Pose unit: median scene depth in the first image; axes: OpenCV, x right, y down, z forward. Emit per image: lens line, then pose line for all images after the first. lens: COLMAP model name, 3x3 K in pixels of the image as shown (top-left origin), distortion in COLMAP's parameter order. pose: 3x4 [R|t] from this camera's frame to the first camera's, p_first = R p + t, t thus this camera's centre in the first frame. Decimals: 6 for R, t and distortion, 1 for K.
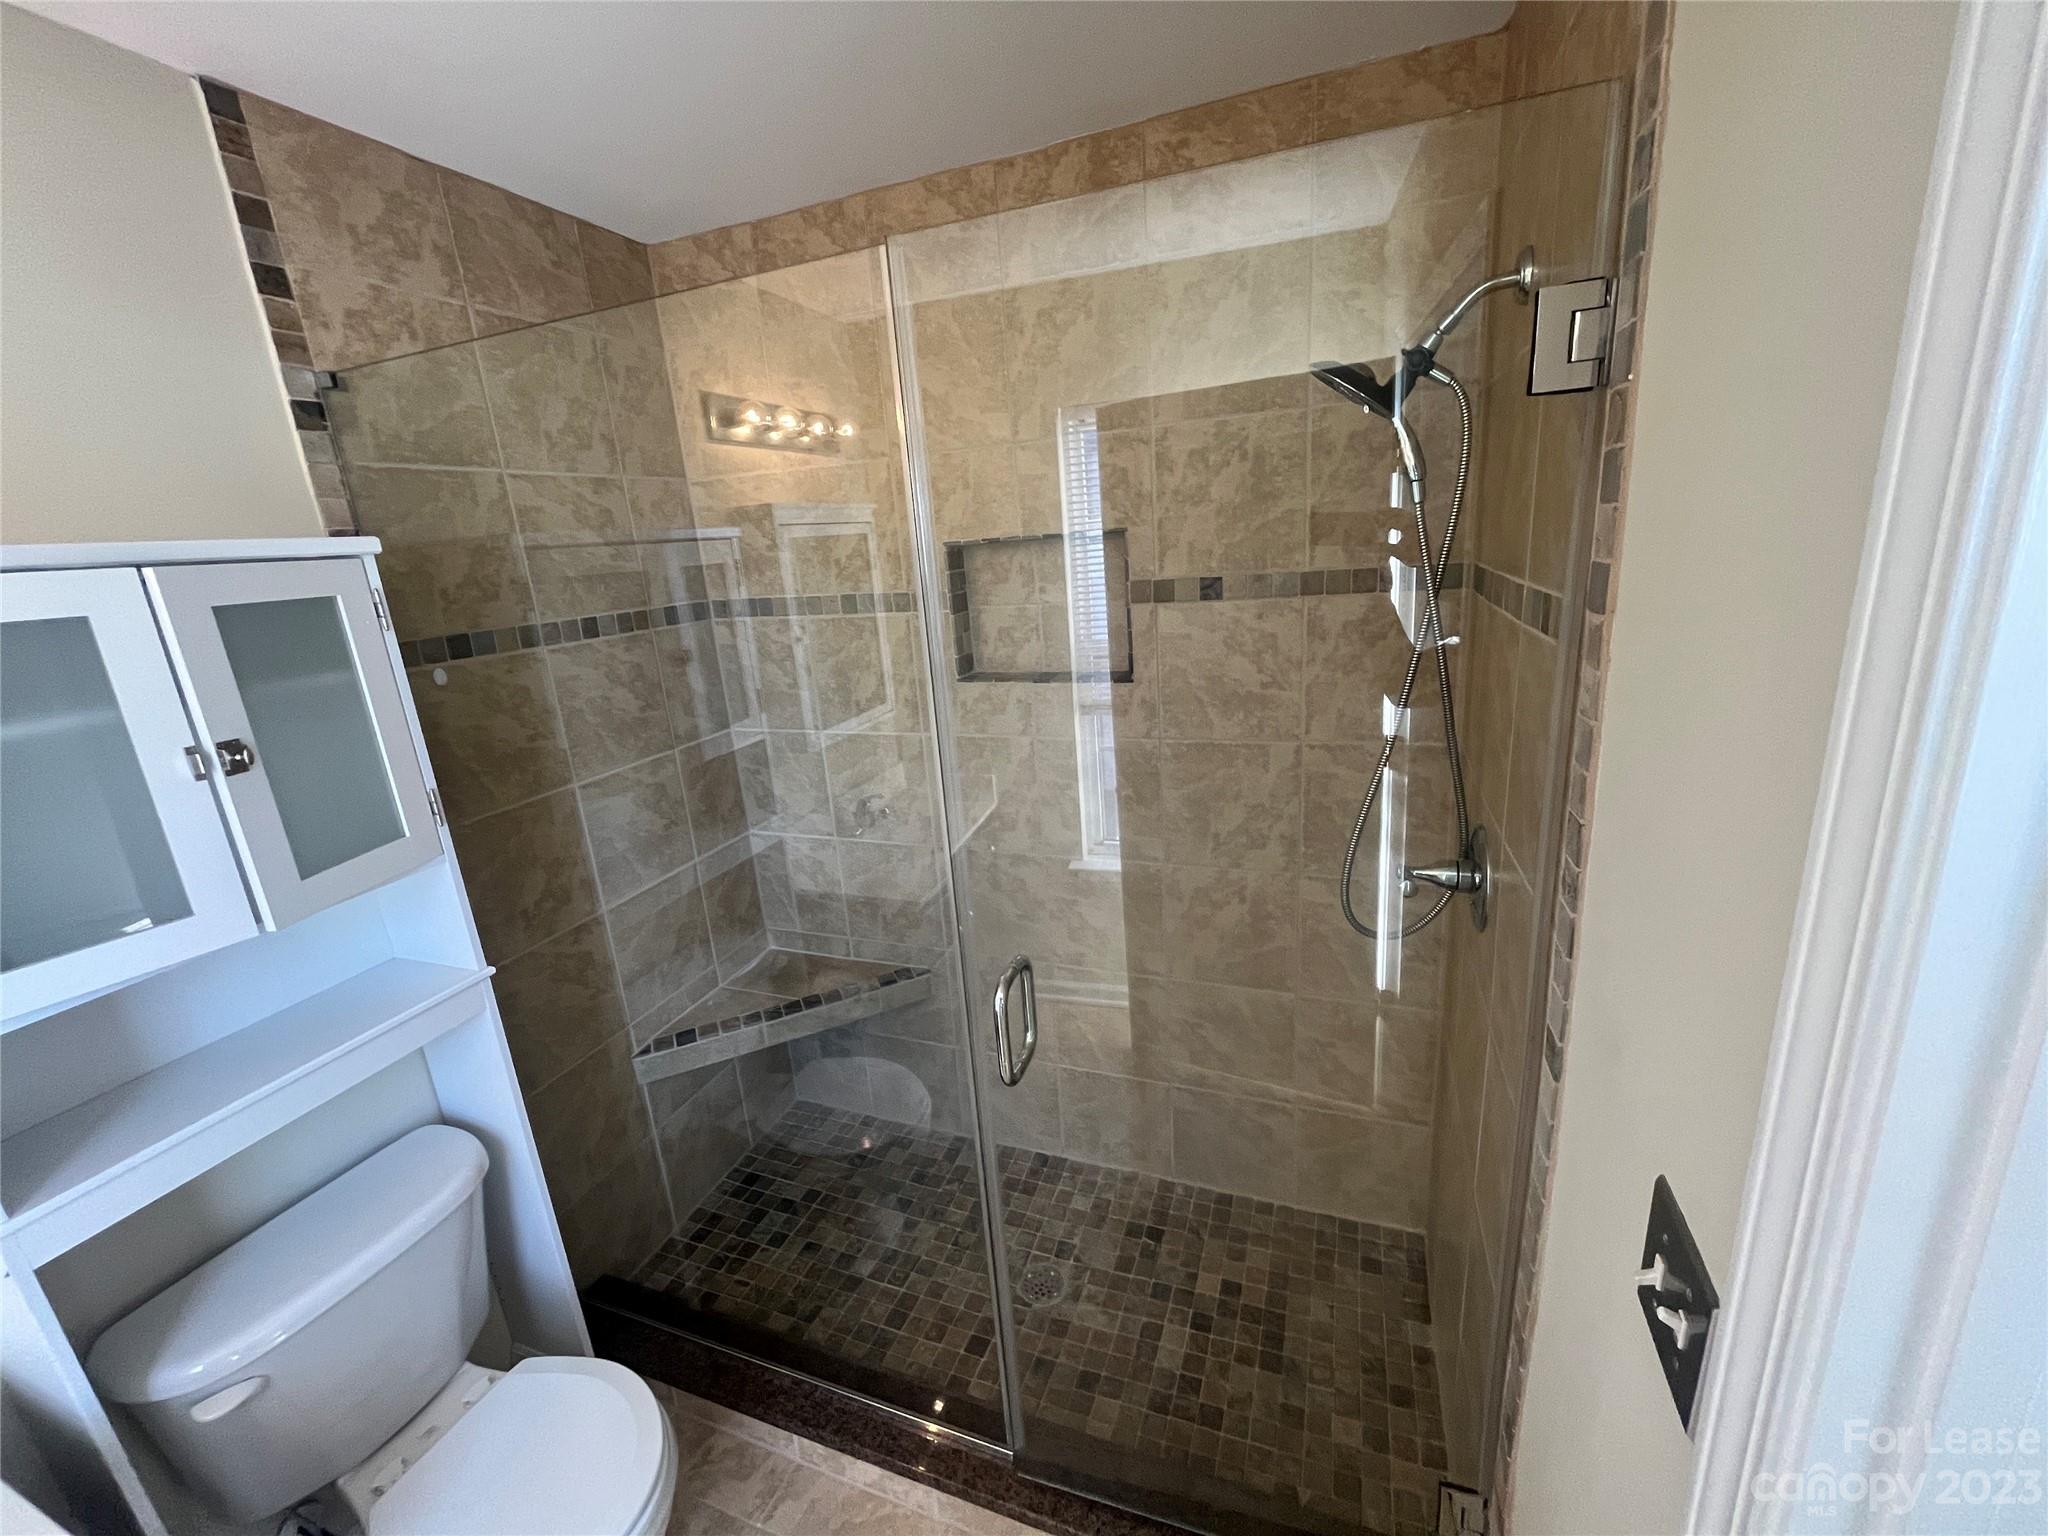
lens RADIAL K [[823.1, 0, 1025.9], [0, 823.1, 767.3], [0, 0, 1]] dist [-0.001984, -0.000163]
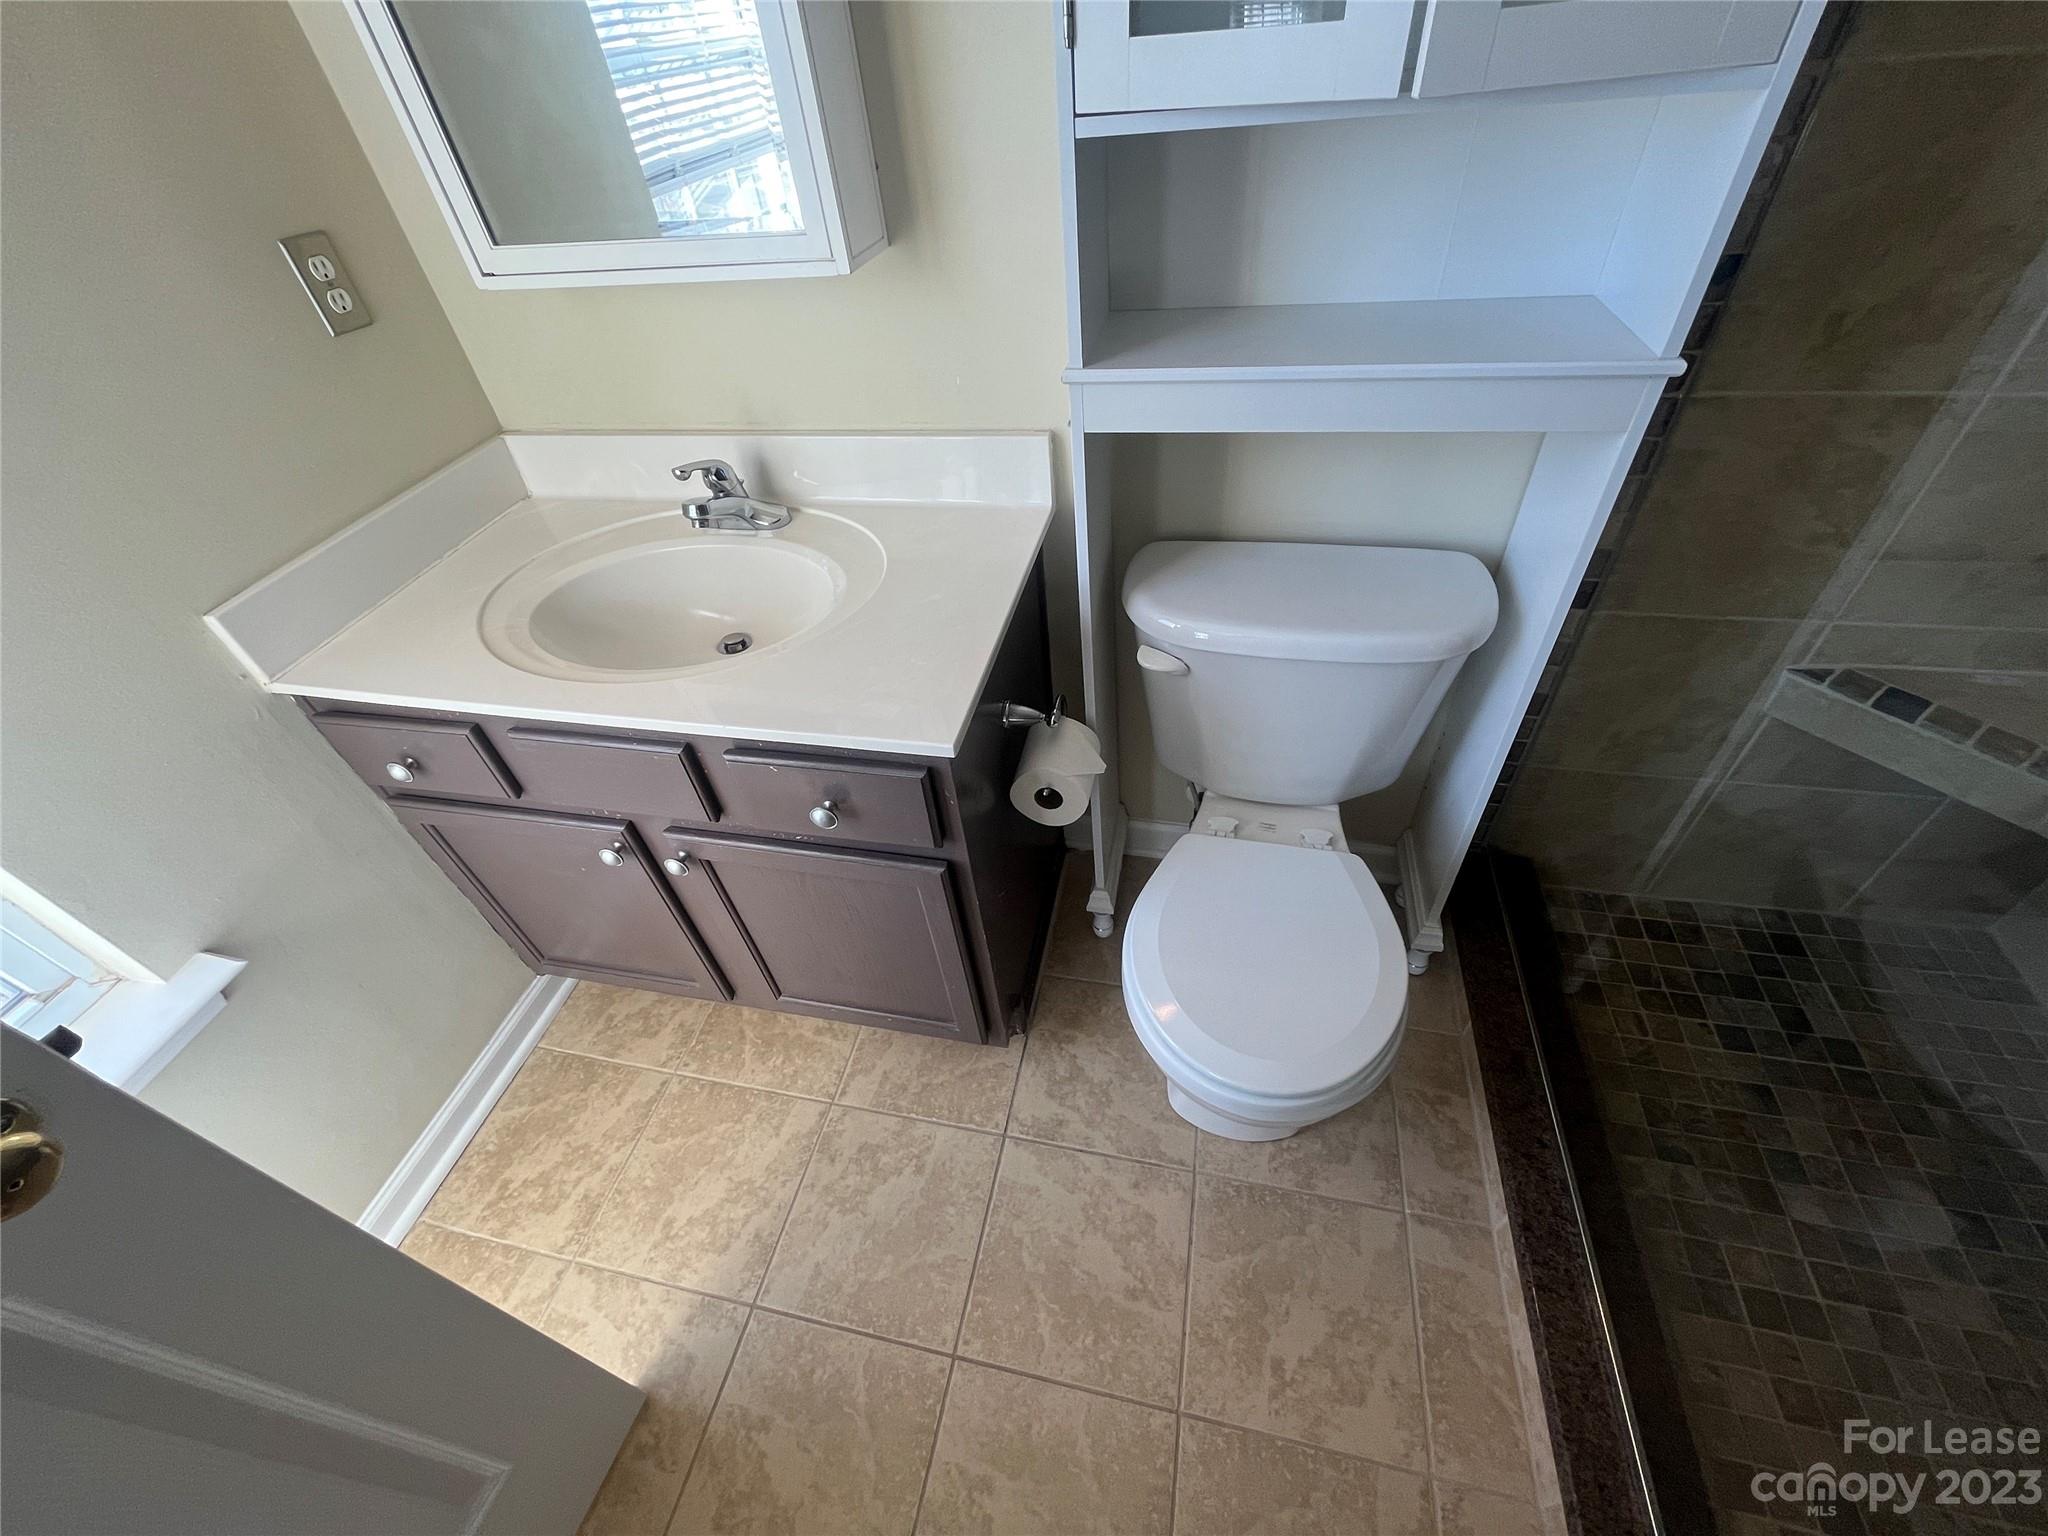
lens RADIAL K [[823.1, 0, 1030.4], [0, 823.1, 763.5], [0, 0, 1]] dist [-0.001984, -0.000163]
pose [[0.155207, 0.711128, -0.685717, -0.110132], [-0.196041, 0.702495, 0.684155, 0.105181], [0.968235, 0.028243, 0.248442, 0.334111]]
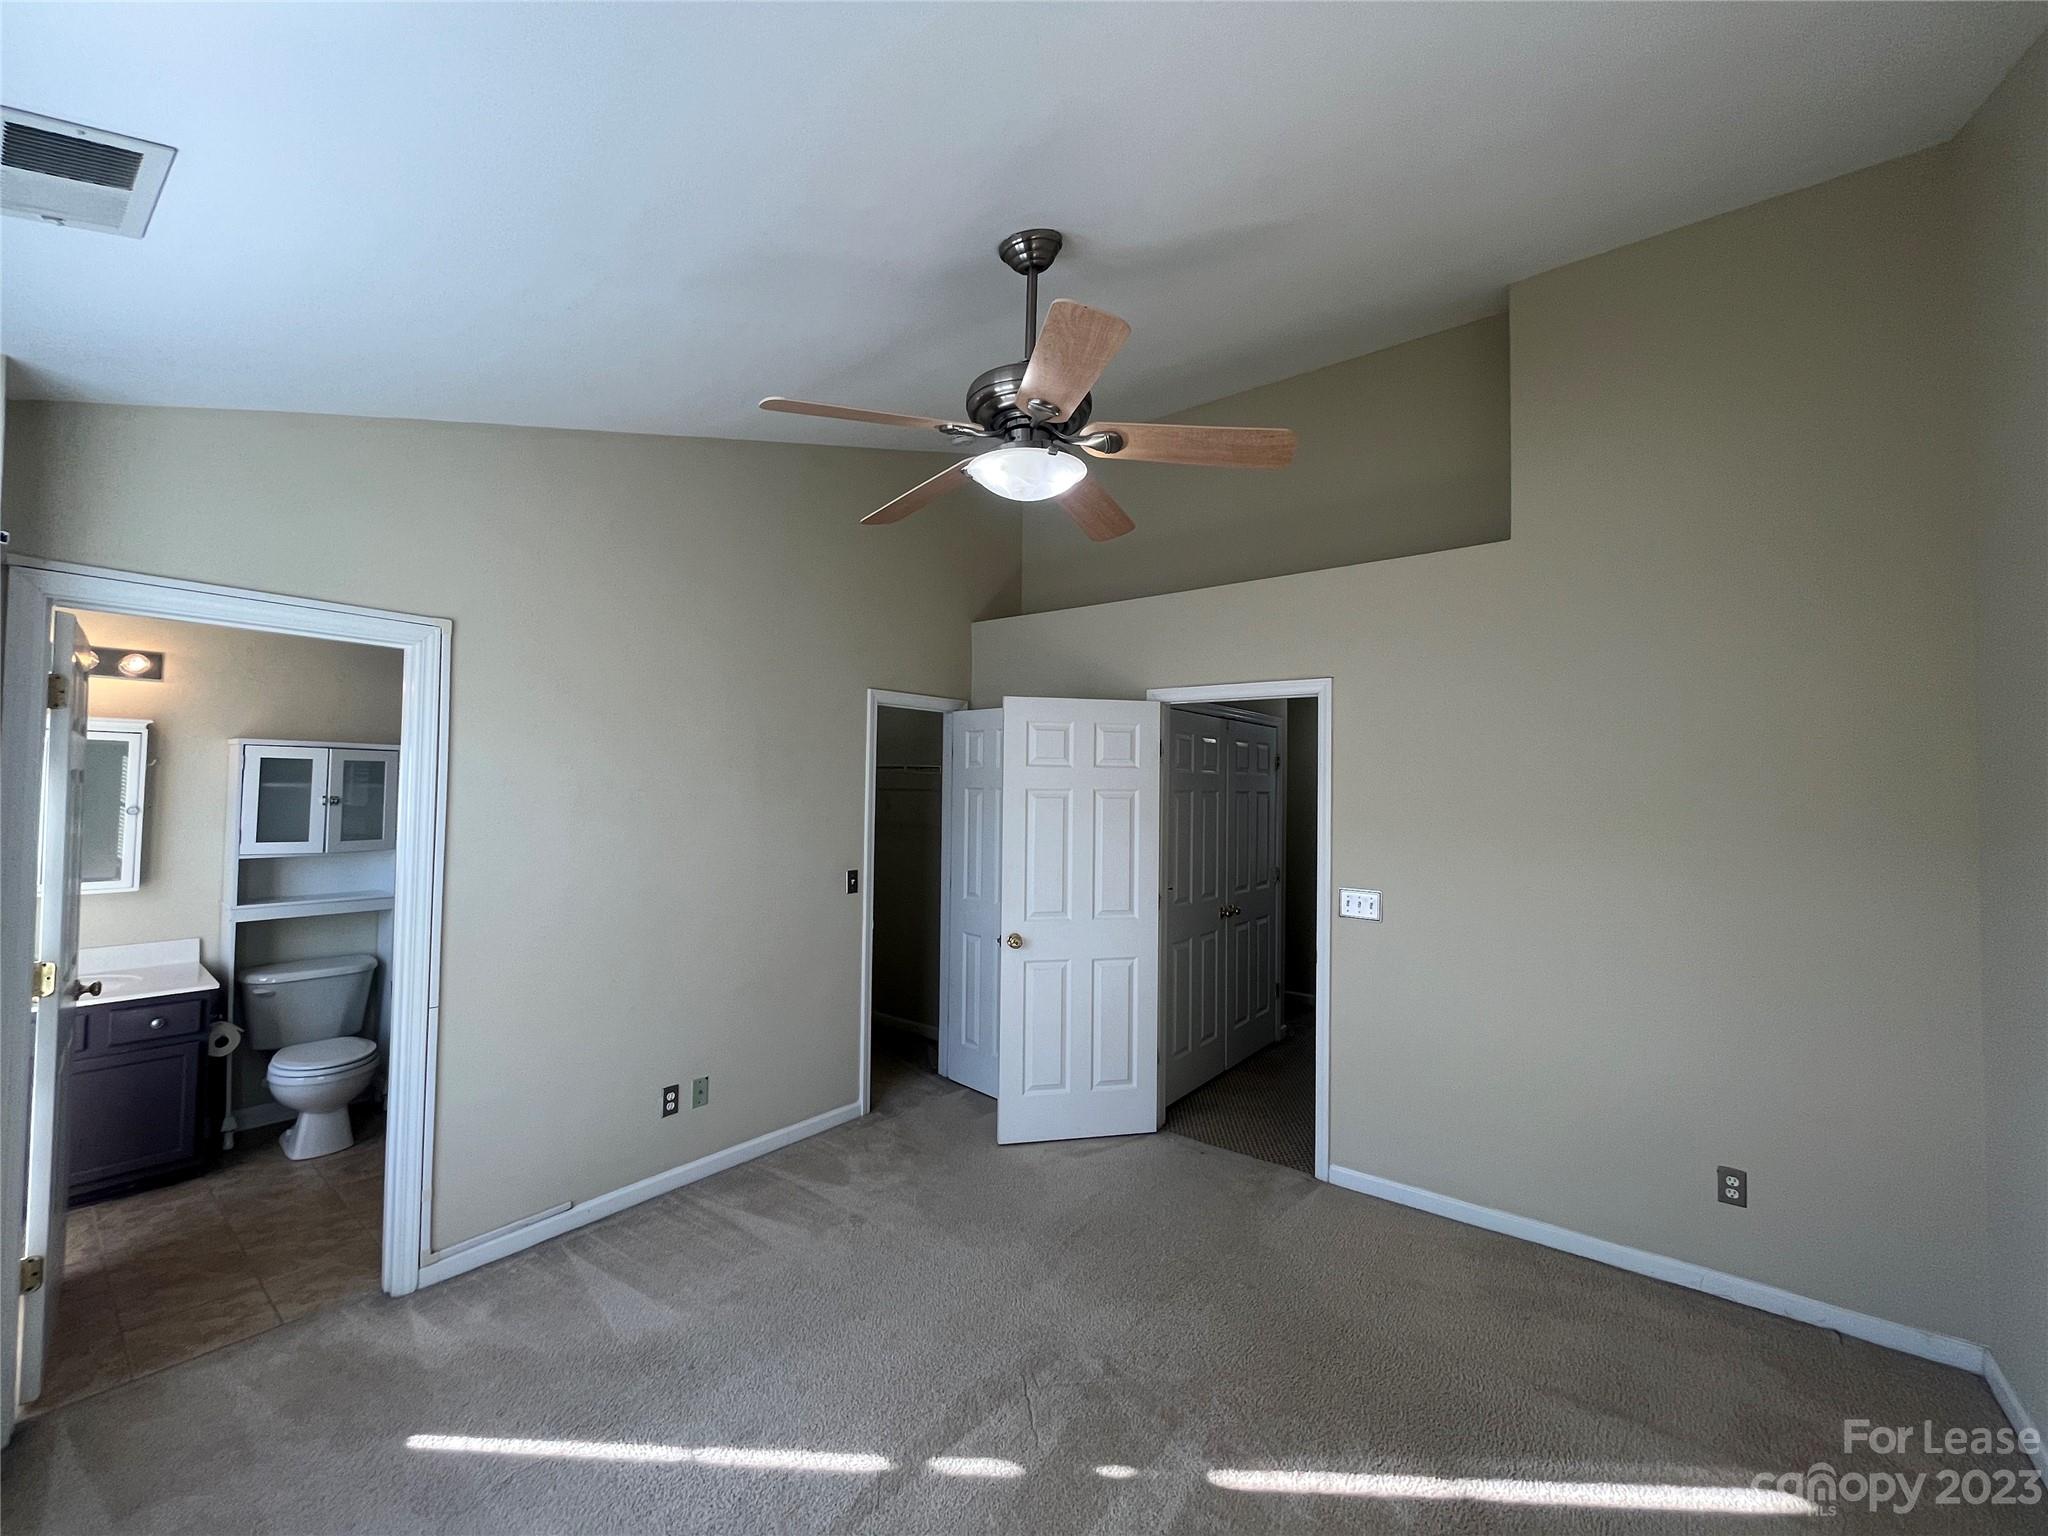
lens RADIAL K [[823.1, 0, 1021.2], [0, 823.1, 758.7], [0, 0, 1]] dist [-0.001984, -0.000163]
pose [[0.951194, 0.067892, -0.301032, 1.610882], [-0.153460, 0.950394, -0.270557, 0.176095], [0.267730, 0.303549, 0.914428, -0.836992]]
